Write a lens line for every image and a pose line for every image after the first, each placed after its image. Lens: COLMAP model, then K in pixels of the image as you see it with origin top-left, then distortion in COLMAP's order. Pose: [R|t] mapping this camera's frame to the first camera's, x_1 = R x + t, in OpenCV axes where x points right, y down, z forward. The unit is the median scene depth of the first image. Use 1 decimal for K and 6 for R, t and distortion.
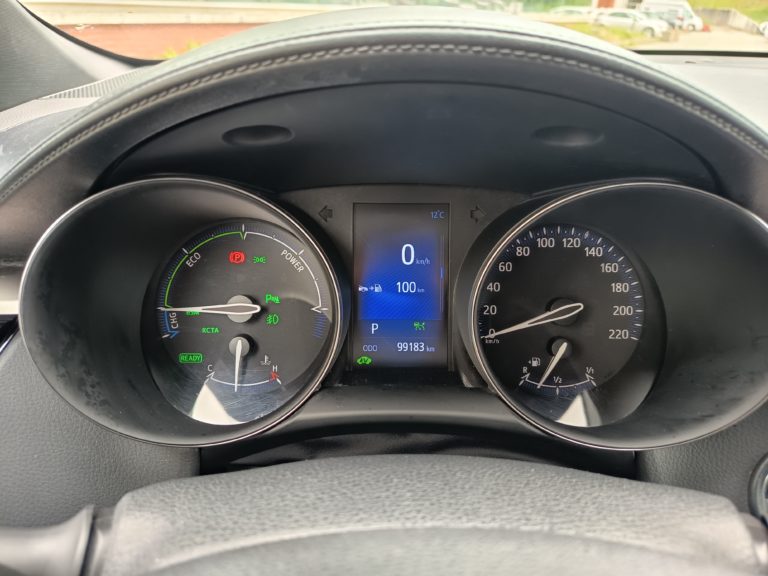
lens RADIAL K [[539.9, 0, 377.2], [0, 539.9, 287.5], [0, 0, 1]] dist [0.029227, -0.035618]
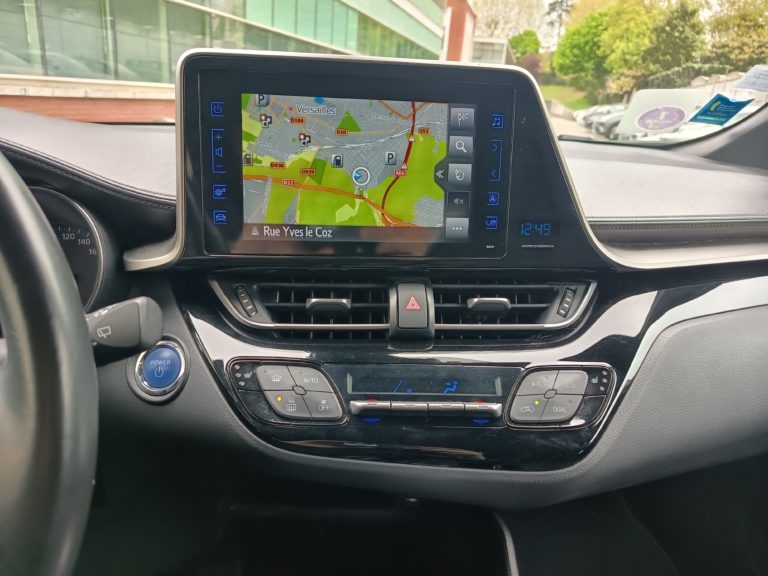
lens RADIAL K [[539.9, 0, 380.7], [0, 539.9, 288.1], [0, 0, 1]] dist [0.034784, -0.045762]
pose [[0.971942, -0.047264, 0.230424, 1.124182], [0.075850, 0.990253, -0.116819, 0.406280], [-0.222656, 0.131019, 0.966053, -0.877802]]
